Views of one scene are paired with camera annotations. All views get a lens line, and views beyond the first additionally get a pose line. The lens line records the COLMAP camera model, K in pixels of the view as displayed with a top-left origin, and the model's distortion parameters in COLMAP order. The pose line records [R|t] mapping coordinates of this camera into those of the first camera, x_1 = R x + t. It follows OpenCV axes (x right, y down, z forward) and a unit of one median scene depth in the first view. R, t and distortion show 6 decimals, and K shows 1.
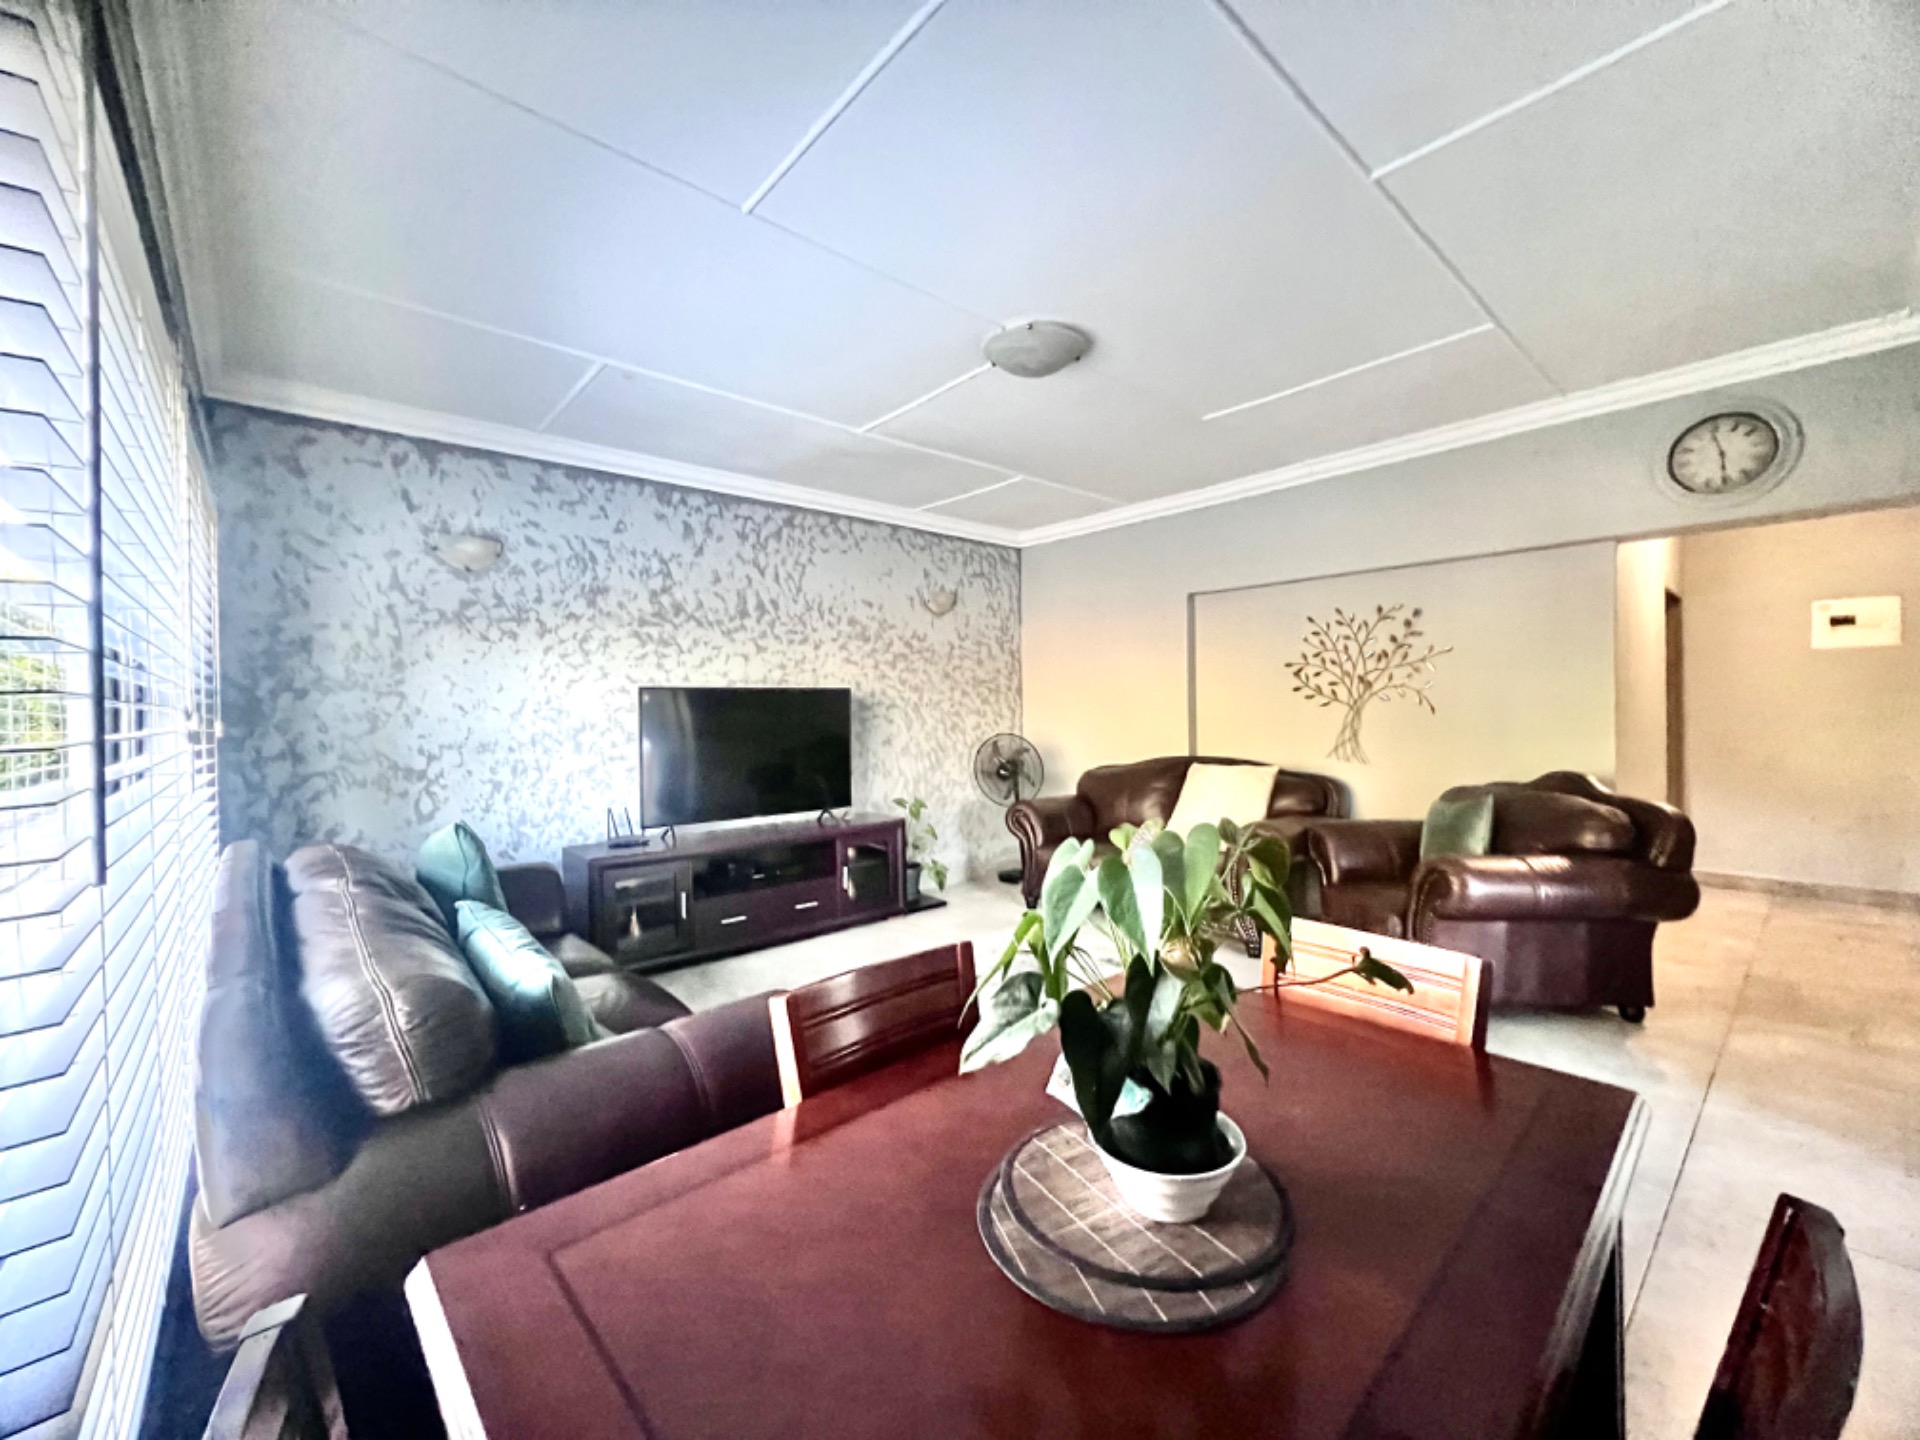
lens RADIAL K [[775.5, 0, 958.7], [0, 775.5, 710.5], [0, 0, 1]] dist [-0.001029, 0.000925]
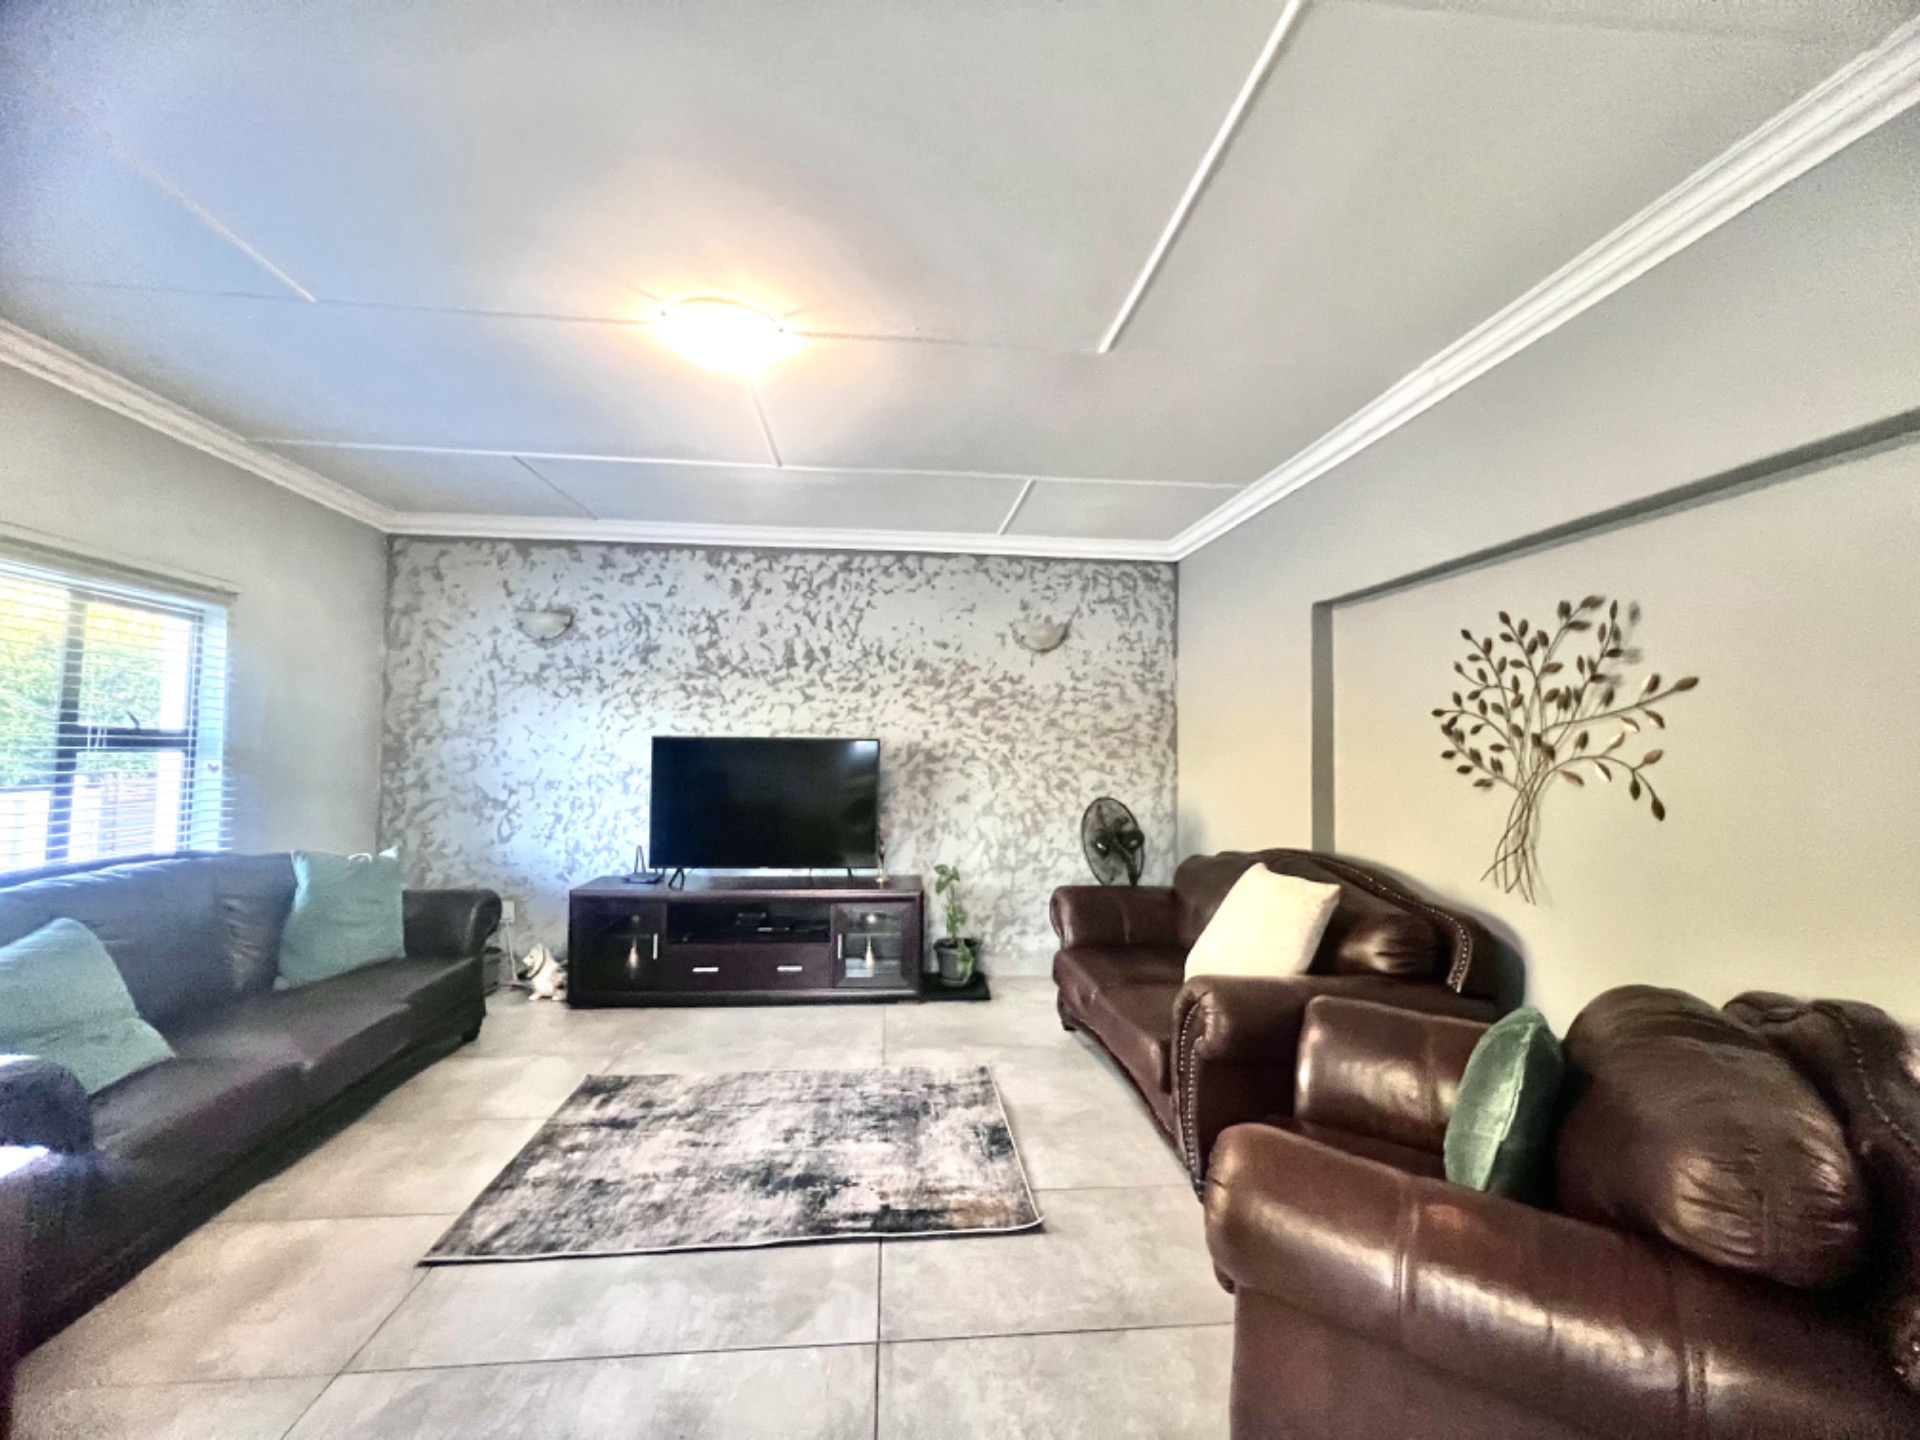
lens RADIAL K [[775.5, 0, 955.8], [0, 775.5, 710.1], [0, 0, 1]] dist [-0.001029, 0.000925]
pose [[0.805412, -0.003349, -0.592706, 0.526156], [-0.024106, 0.998972, -0.038402, -0.032531], [0.592225, 0.045217, 0.804503, 0.344085]]
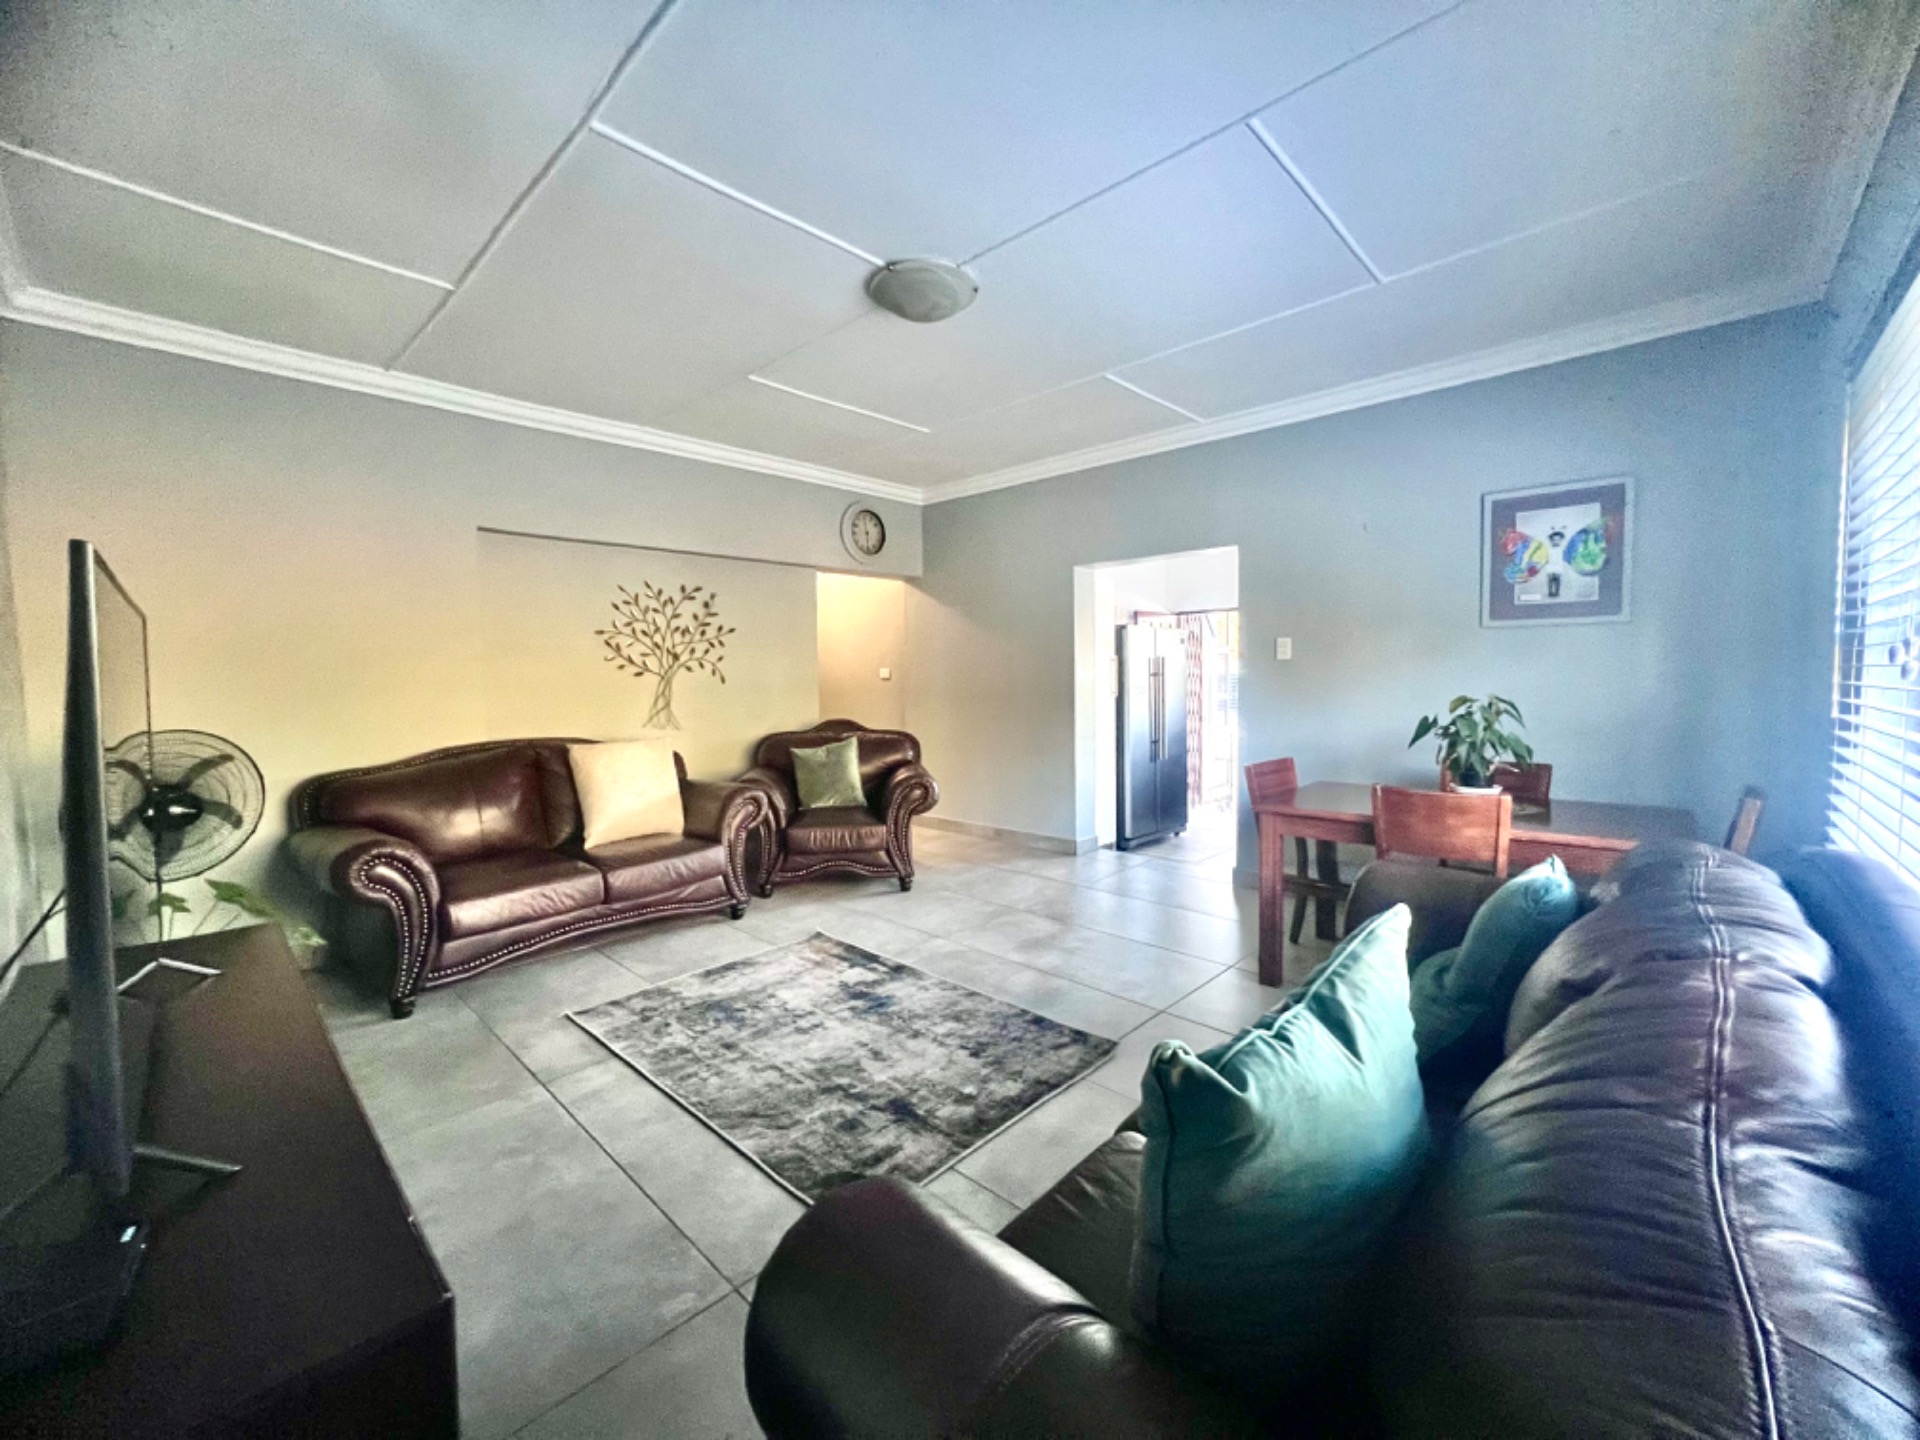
lens RADIAL K [[775.5, 0, 953.3], [0, 775.5, 715.8], [0, 0, 1]] dist [-0.001029, 0.000925]
pose [[-0.083404, -0.039248, 0.995743, -0.594180], [0.015692, 0.999049, 0.040692, 0.011137], [-0.996392, 0.019019, -0.082709, 0.718402]]
